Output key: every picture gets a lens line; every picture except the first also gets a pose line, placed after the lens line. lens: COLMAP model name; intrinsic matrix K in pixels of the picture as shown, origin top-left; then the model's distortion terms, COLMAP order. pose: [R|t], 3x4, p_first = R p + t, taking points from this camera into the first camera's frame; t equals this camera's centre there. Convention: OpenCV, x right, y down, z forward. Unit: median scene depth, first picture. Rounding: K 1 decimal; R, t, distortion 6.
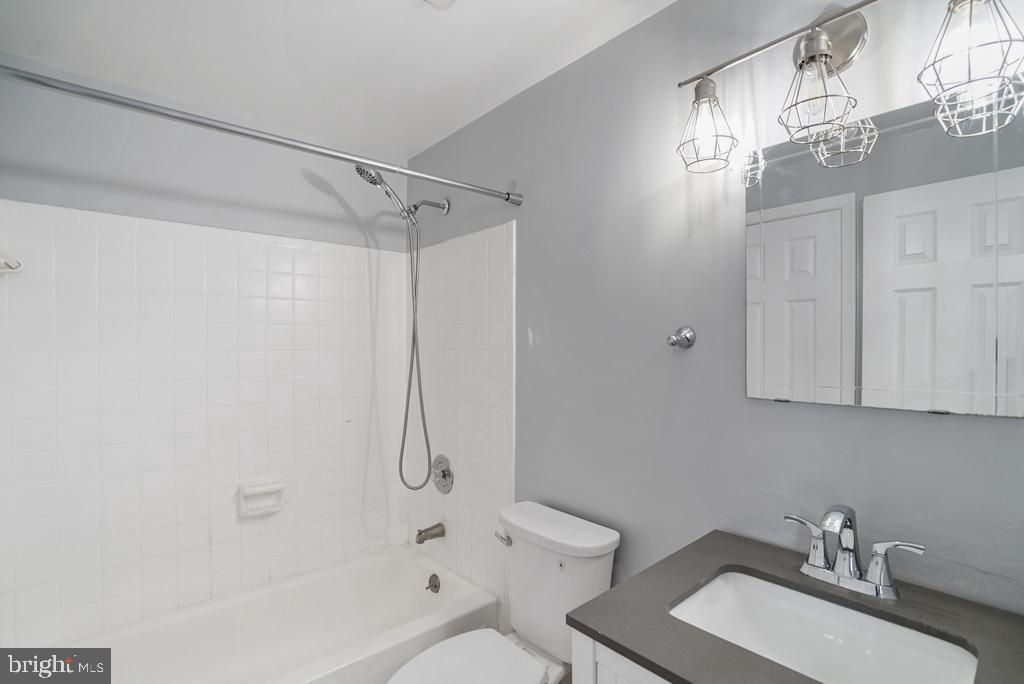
lens RADIAL K [[481.6, 0, 512.0], [0, 481.6, 342.0], [0, 0, 1]] dist [0.001099, 0.000376]
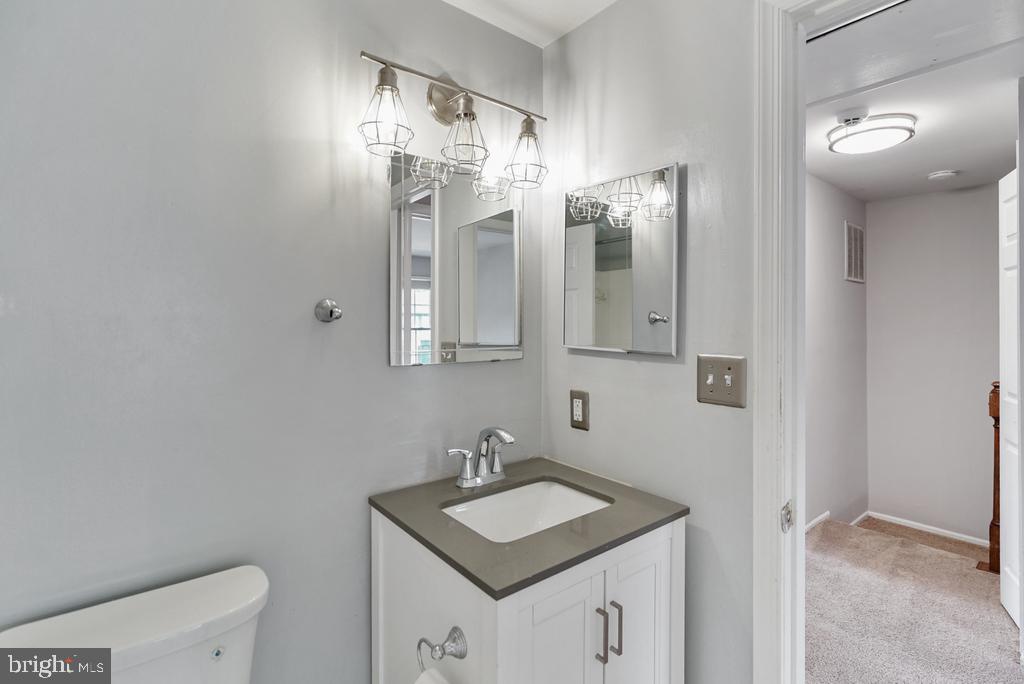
lens RADIAL K [[480.7, 0, 510.1], [0, 480.7, 332.9], [0, 0, 1]] dist [-0.045925, 0.012832]
pose [[0.034505, -0.007569, 0.999376, -0.730435], [-0.009519, 0.999923, 0.007901, 0.026148], [-0.999359, -0.009786, 0.034431, 0.808862]]
